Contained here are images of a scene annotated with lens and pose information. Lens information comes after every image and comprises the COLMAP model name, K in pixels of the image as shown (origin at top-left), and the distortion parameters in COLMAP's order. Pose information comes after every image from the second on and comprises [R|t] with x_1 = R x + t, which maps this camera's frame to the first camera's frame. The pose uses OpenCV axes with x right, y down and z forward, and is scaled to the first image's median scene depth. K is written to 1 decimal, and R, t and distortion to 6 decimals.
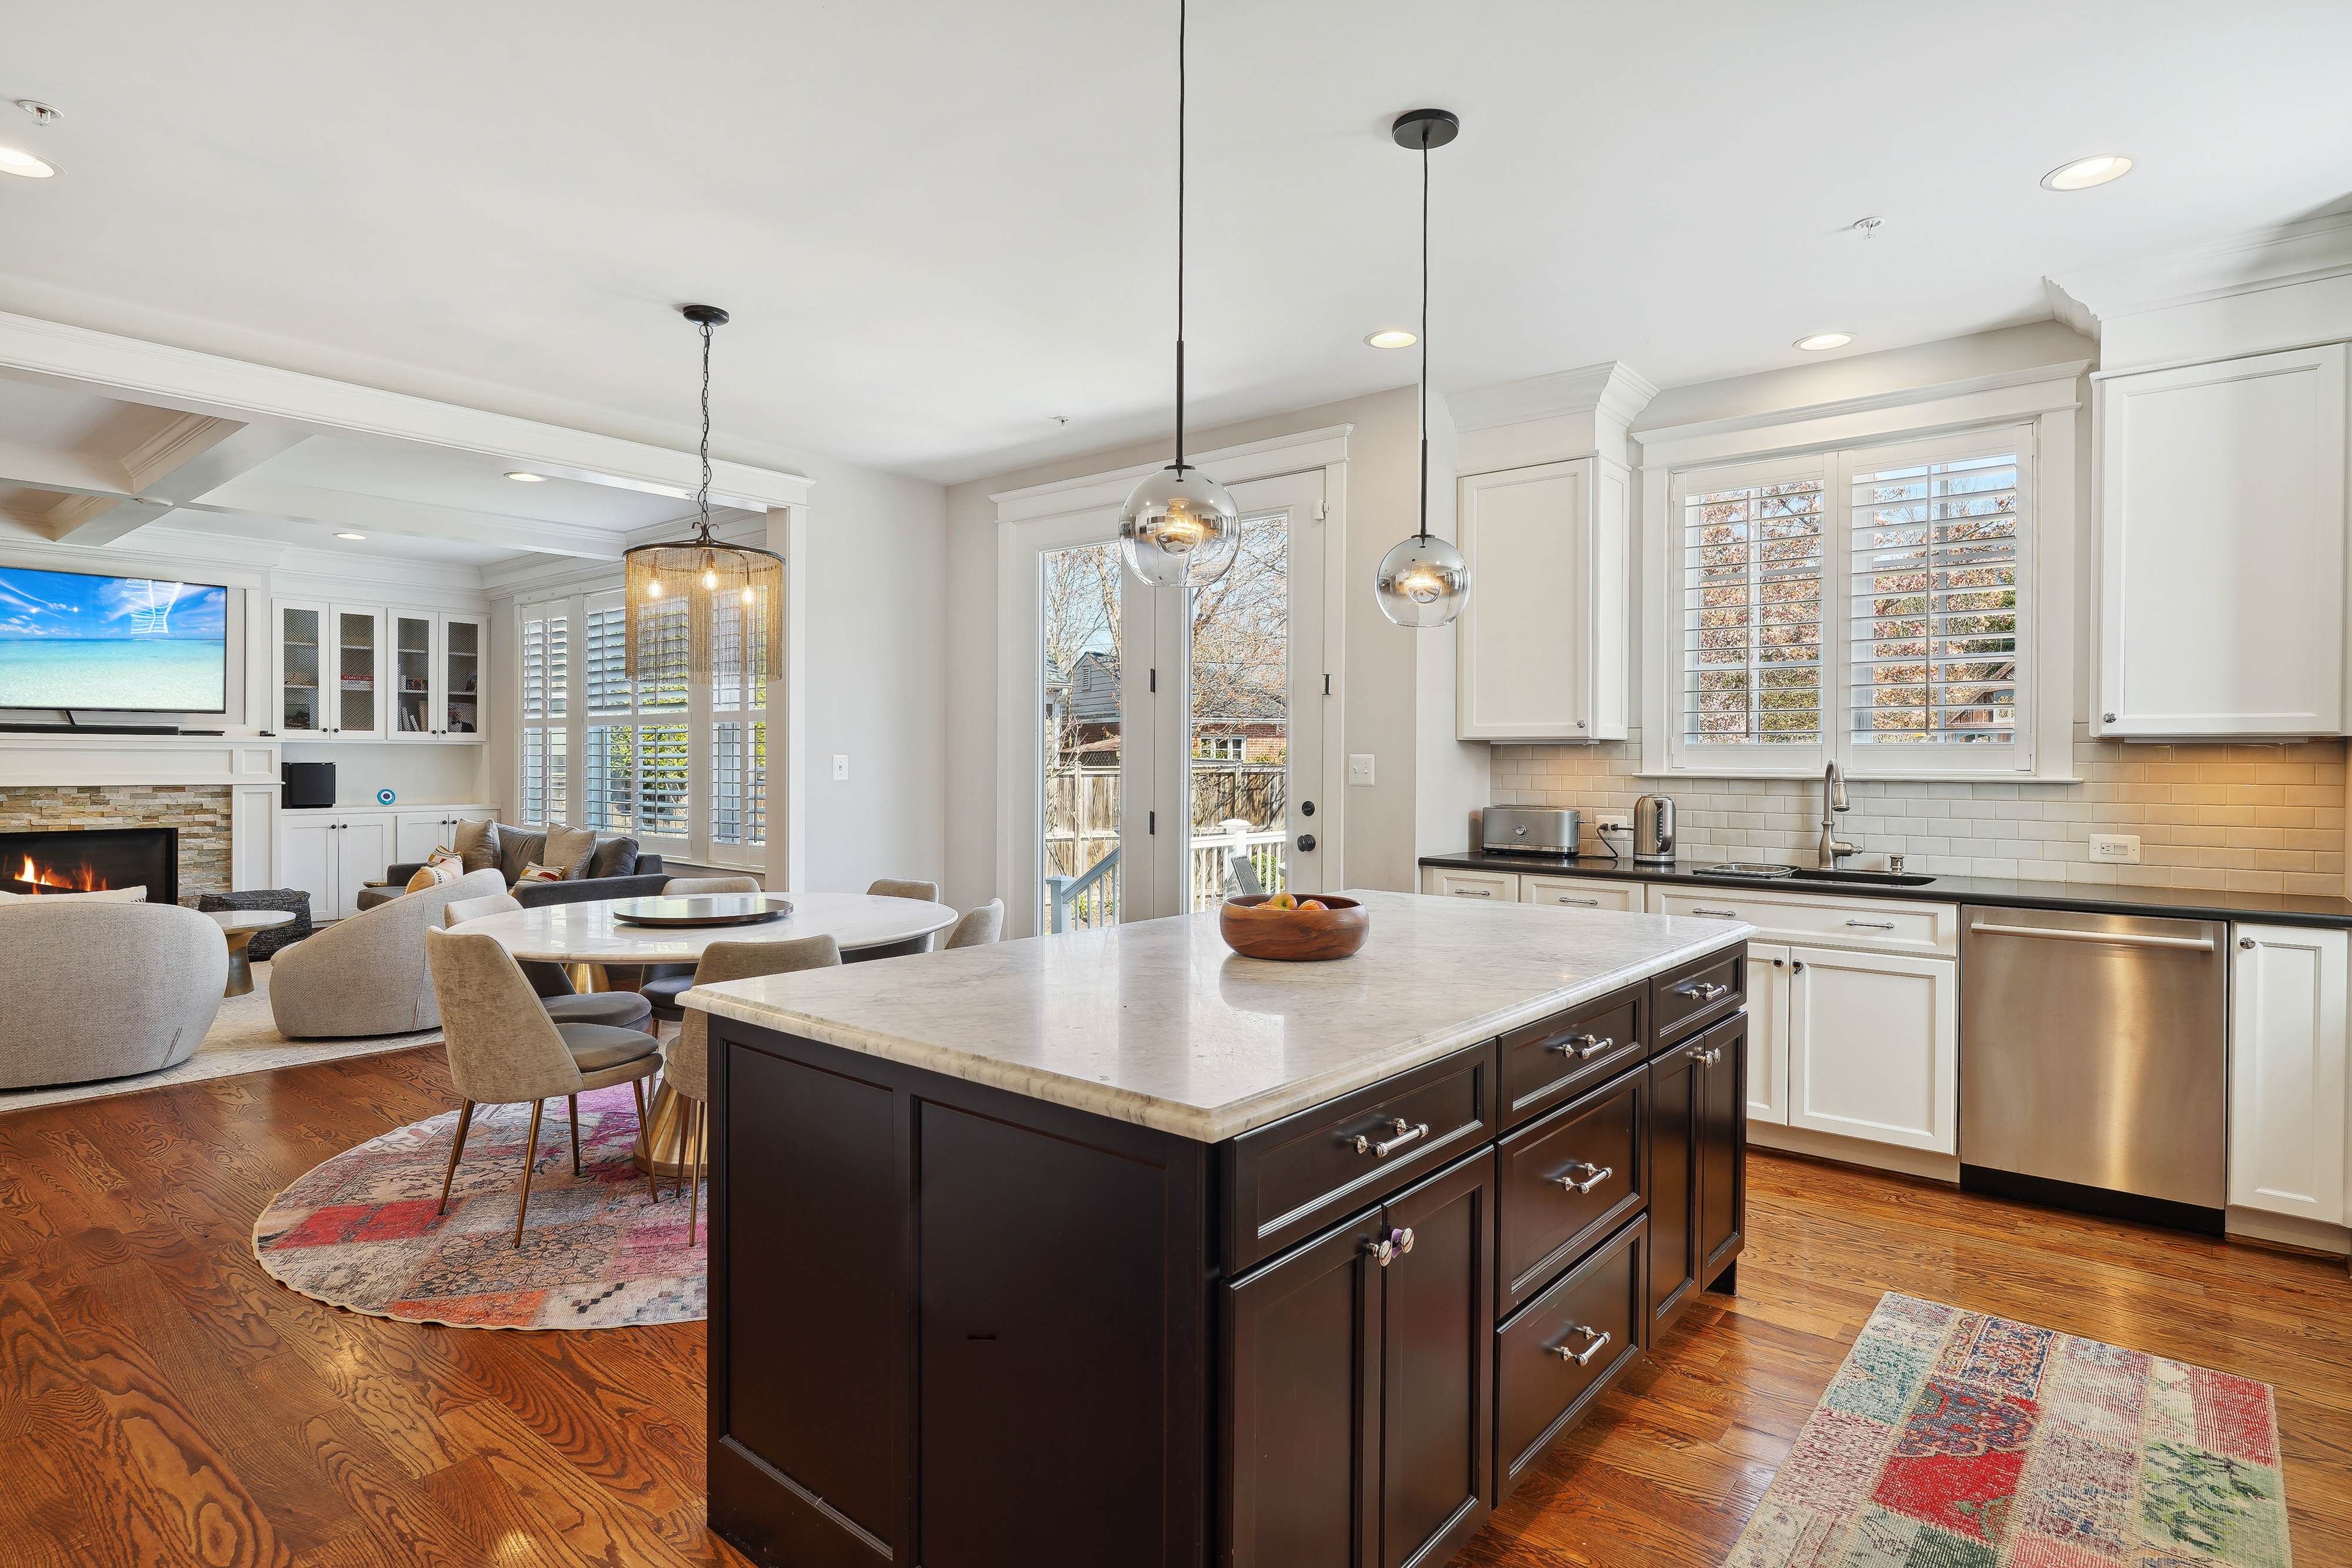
lens RADIAL K [[1228.6, 0, 1171.7], [0, 1228.6, 769.9], [0, 0, 1]] dist [-0.001730, -0.000425]
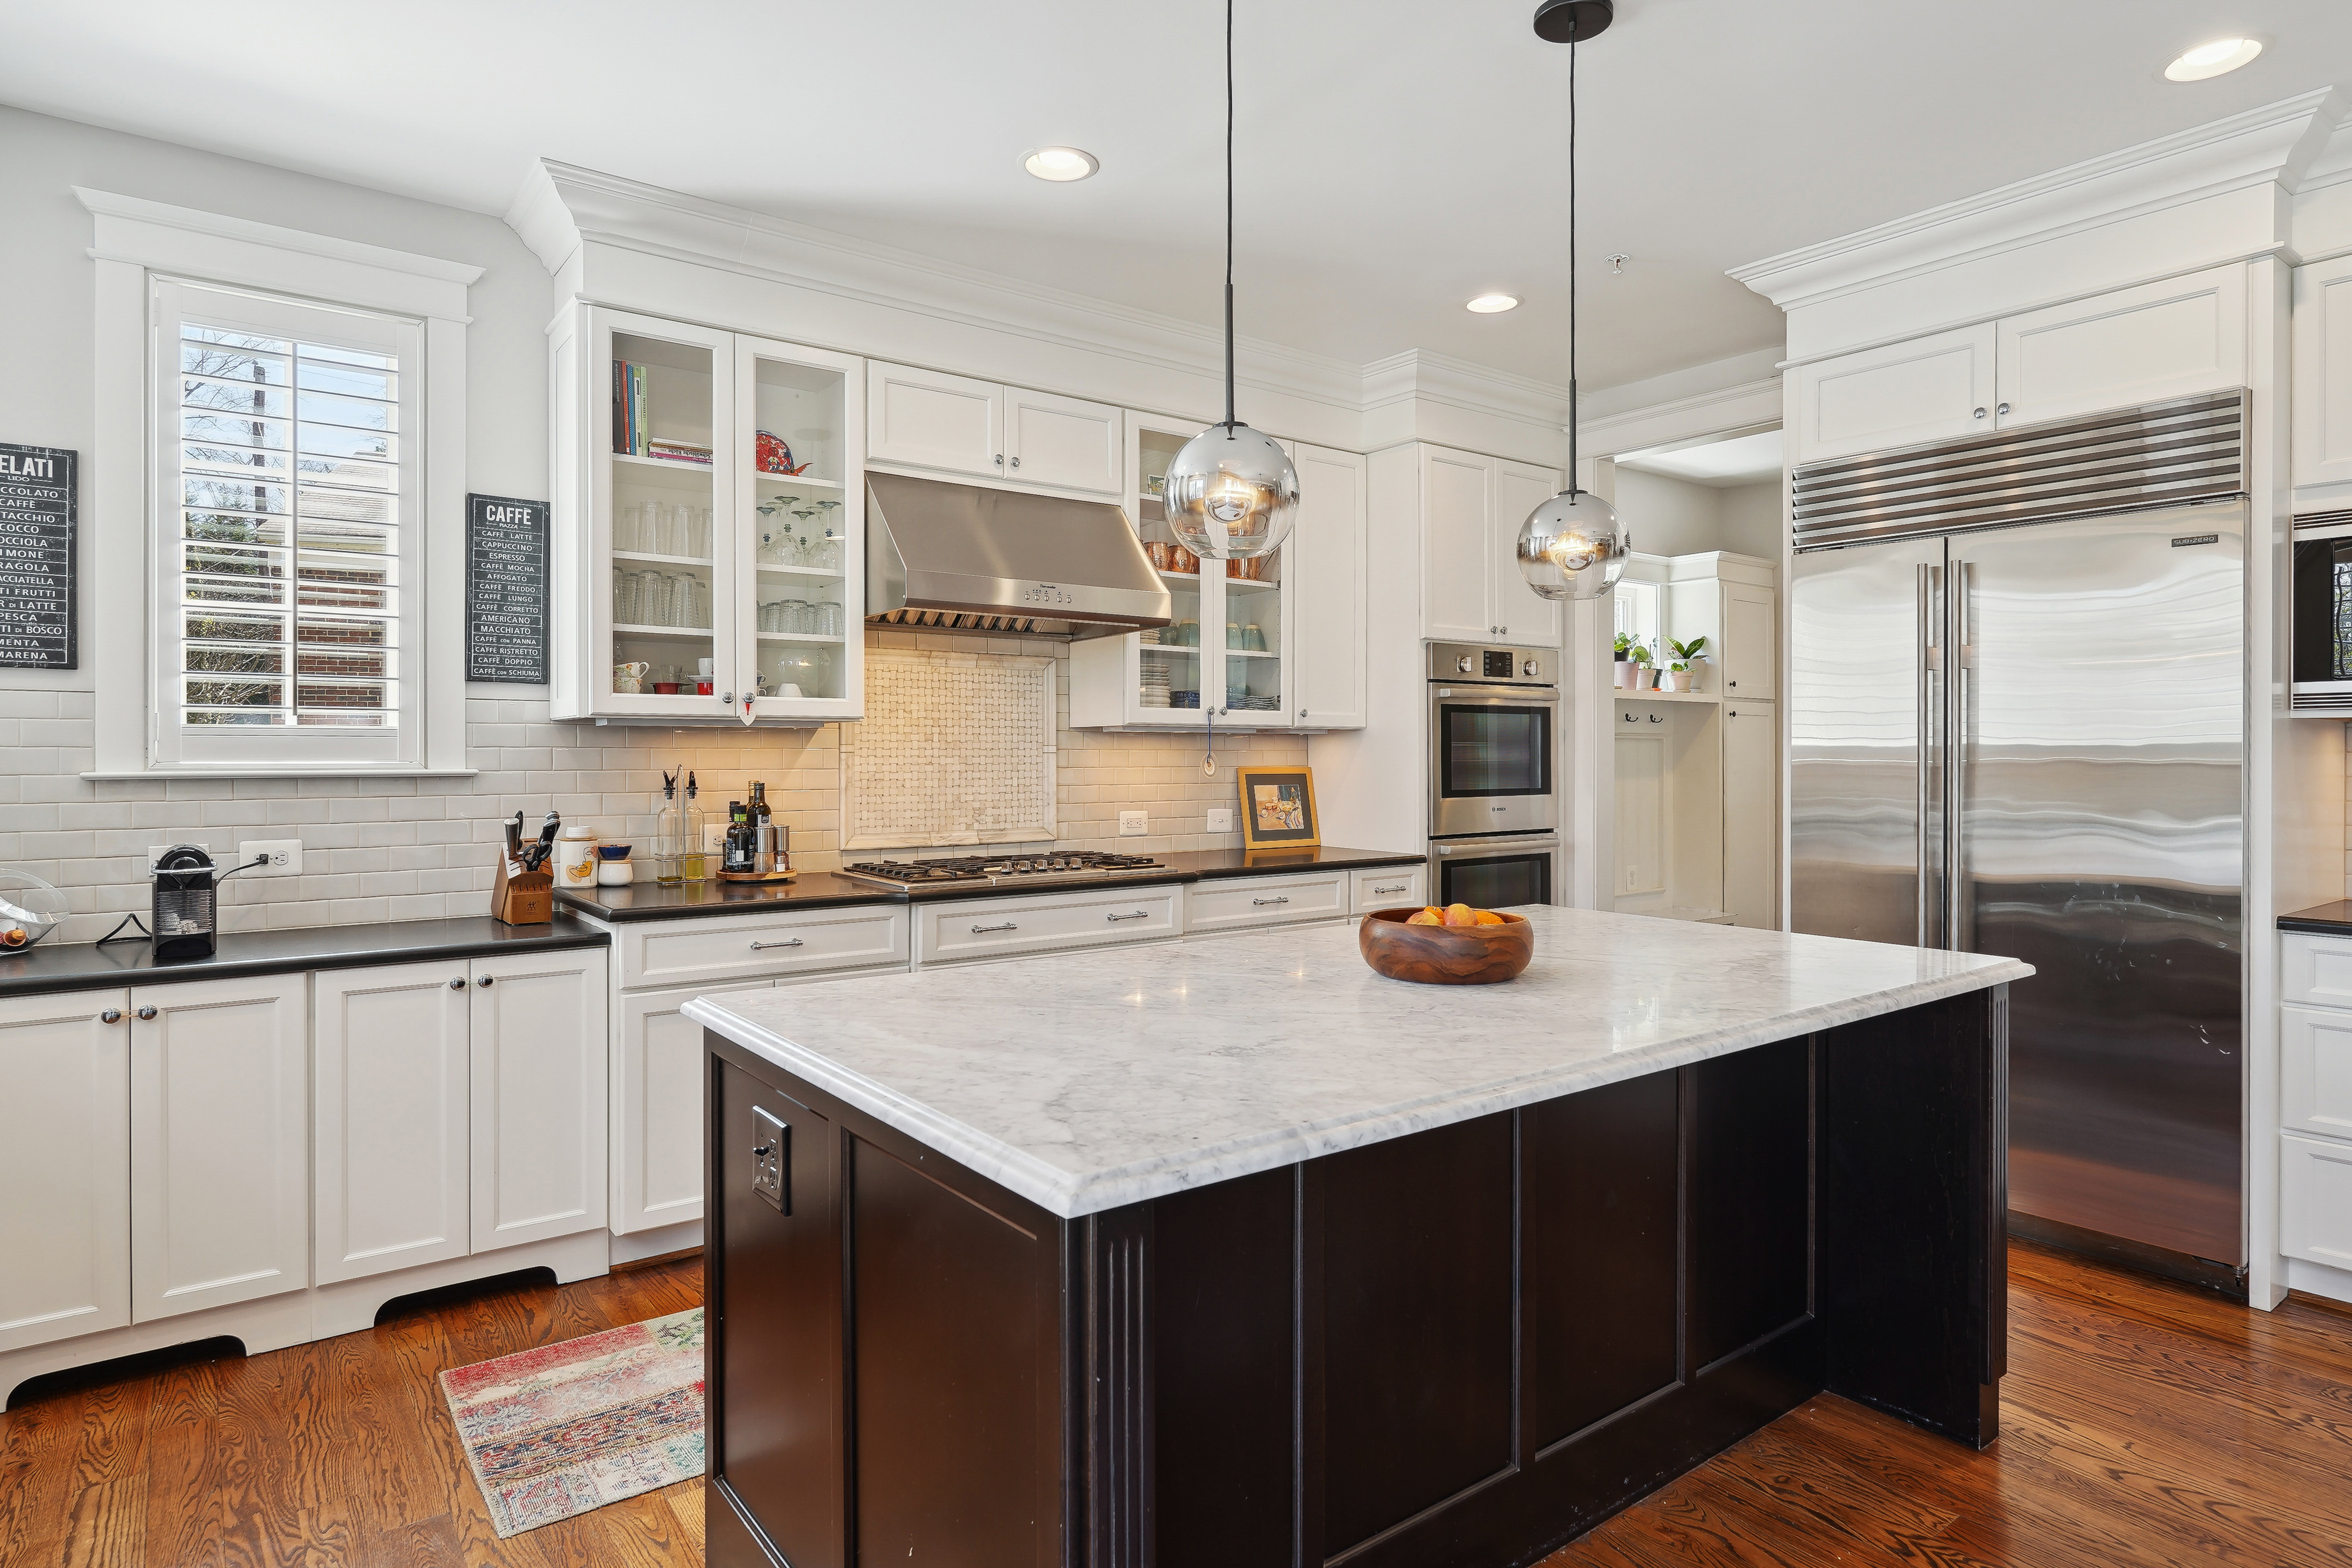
lens RADIAL K [[1326.2, 0, 1207.6], [0, 1326.2, 752.4], [0, 0, 1]] dist [0.002819, 0.001100]
pose [[-0.977387, -0.006098, 0.211372, 0.031703], [-0.004551, 0.999959, 0.007801, -0.008400], [-0.211411, 0.006663, -0.977374, 1.020796]]
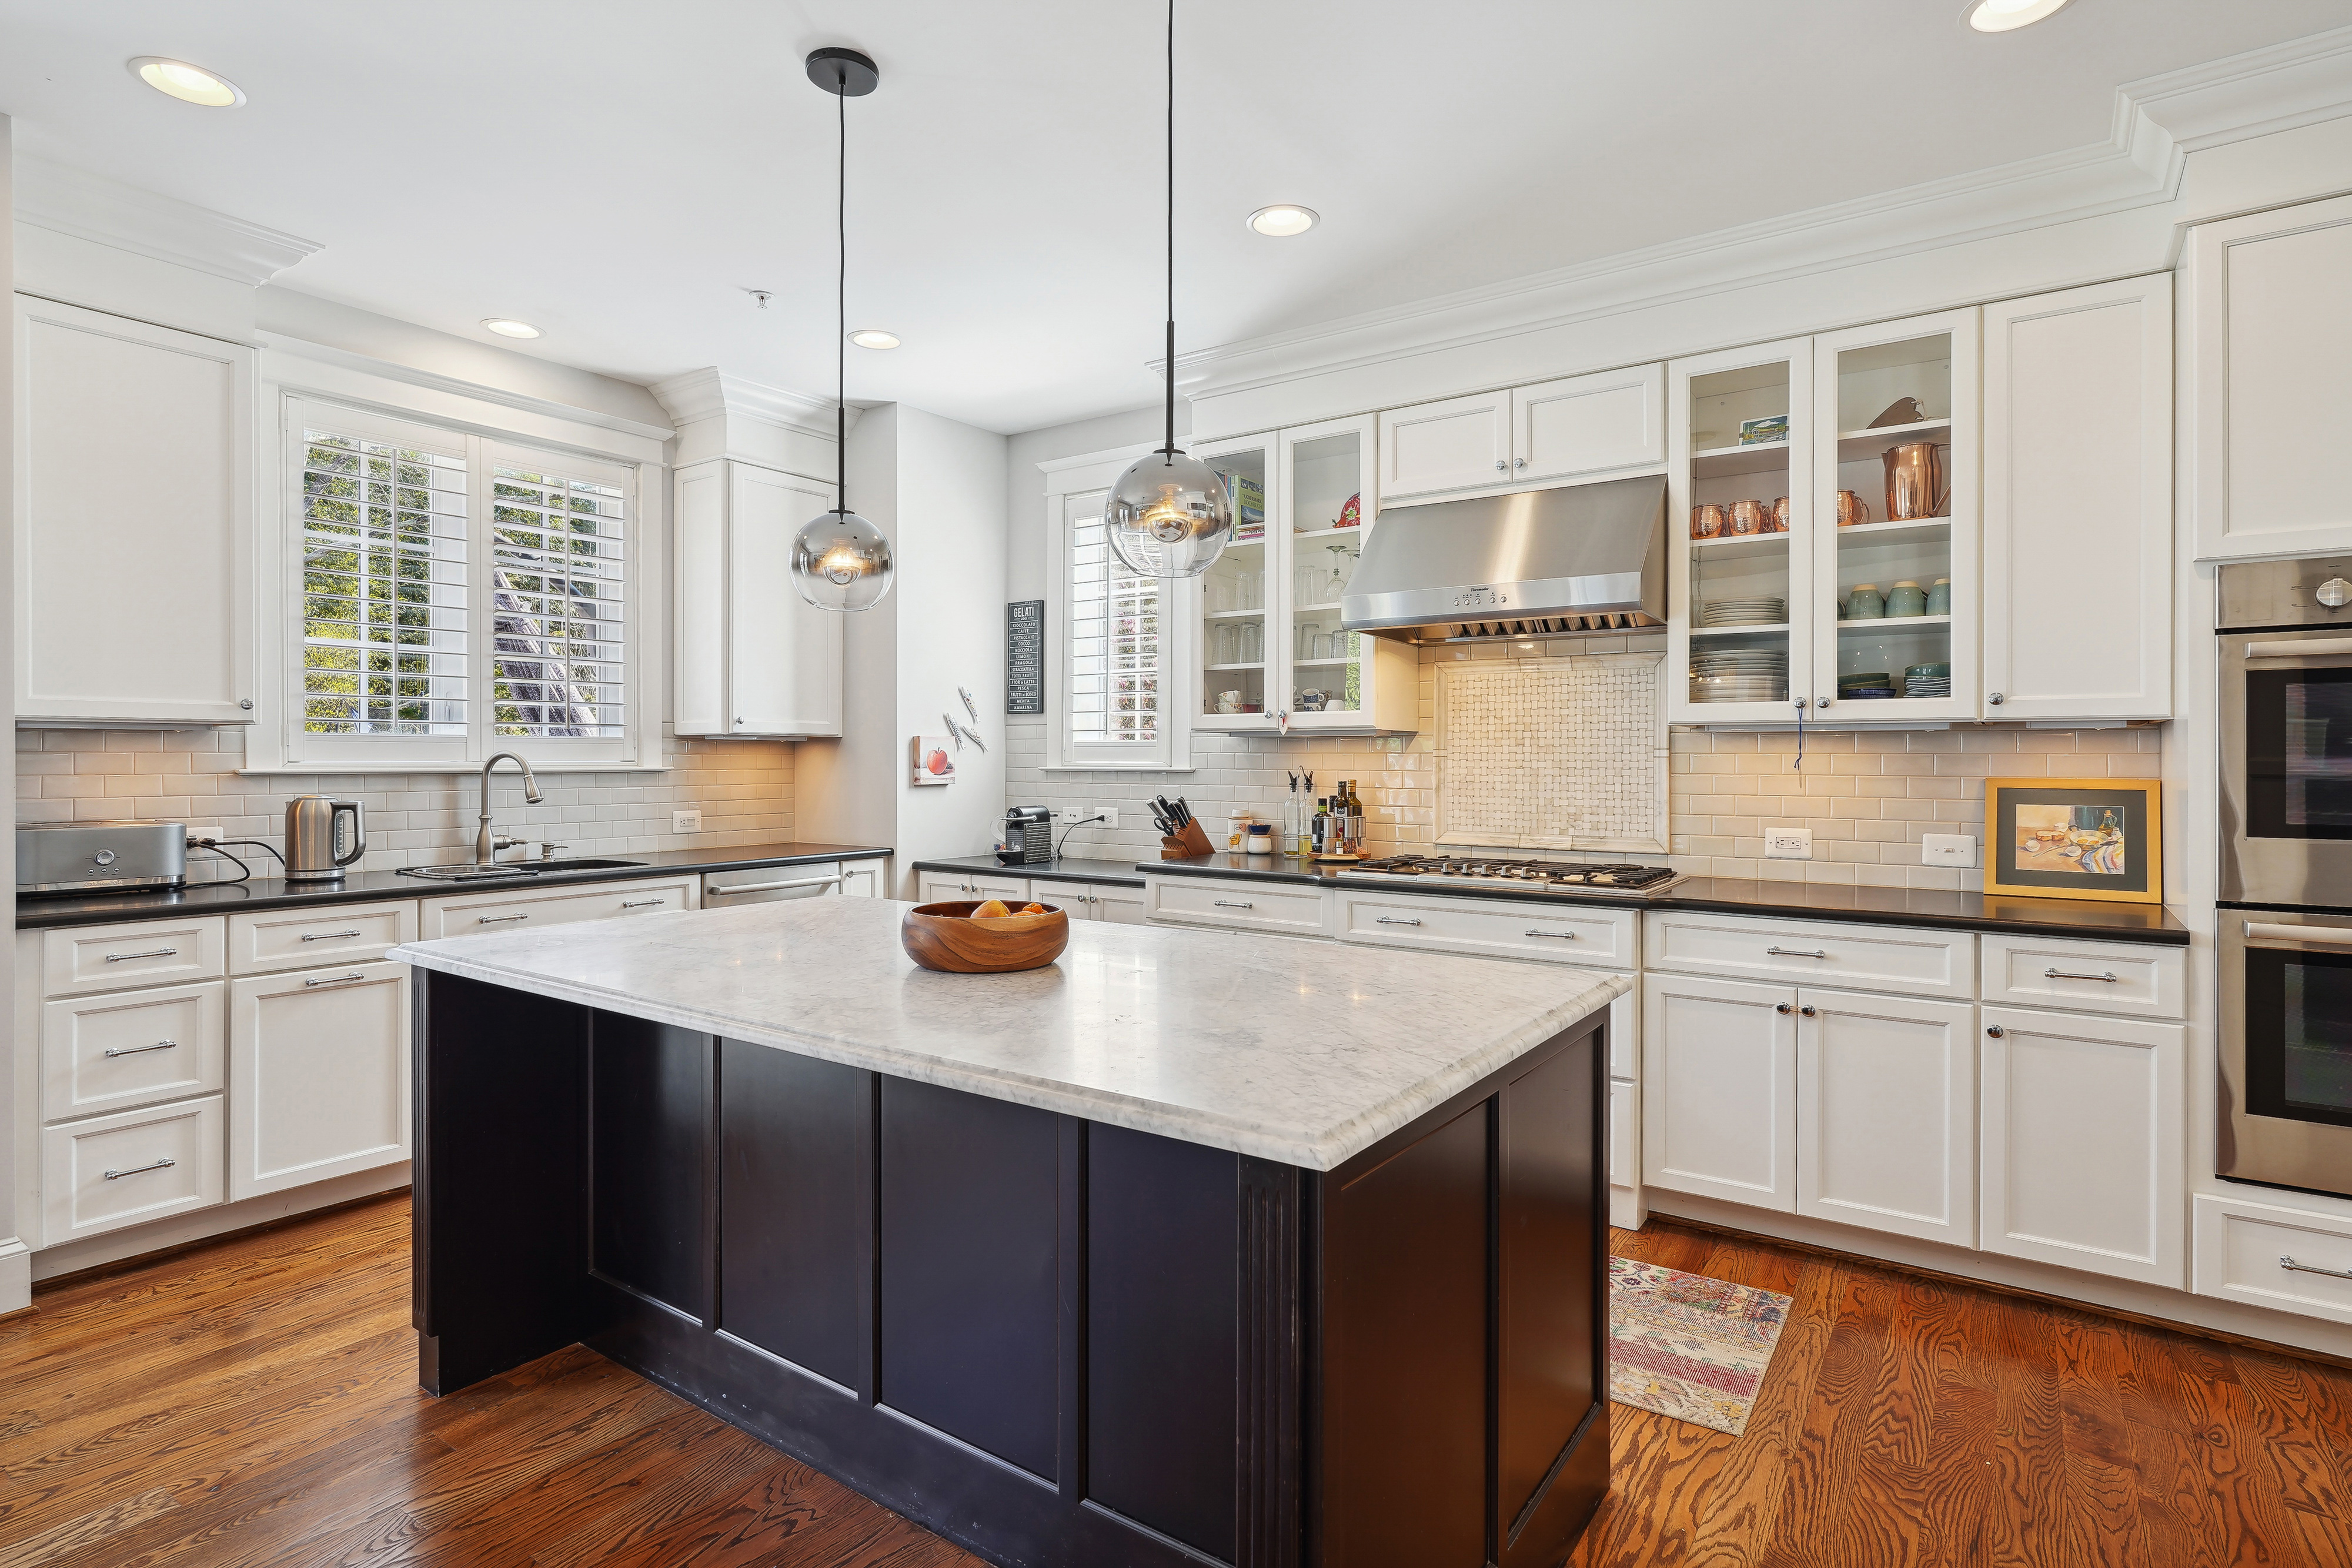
lens RADIAL K [[1190.6, 0, 1179.6], [0, 1190.6, 761.2], [0, 0, 1]] dist [-0.000383, -0.000119]
pose [[-0.089028, -0.009705, 0.995982, -0.412826], [0.005268, 0.999934, 0.010214, -0.007019], [-0.996015, 0.006156, -0.088971, 0.482389]]
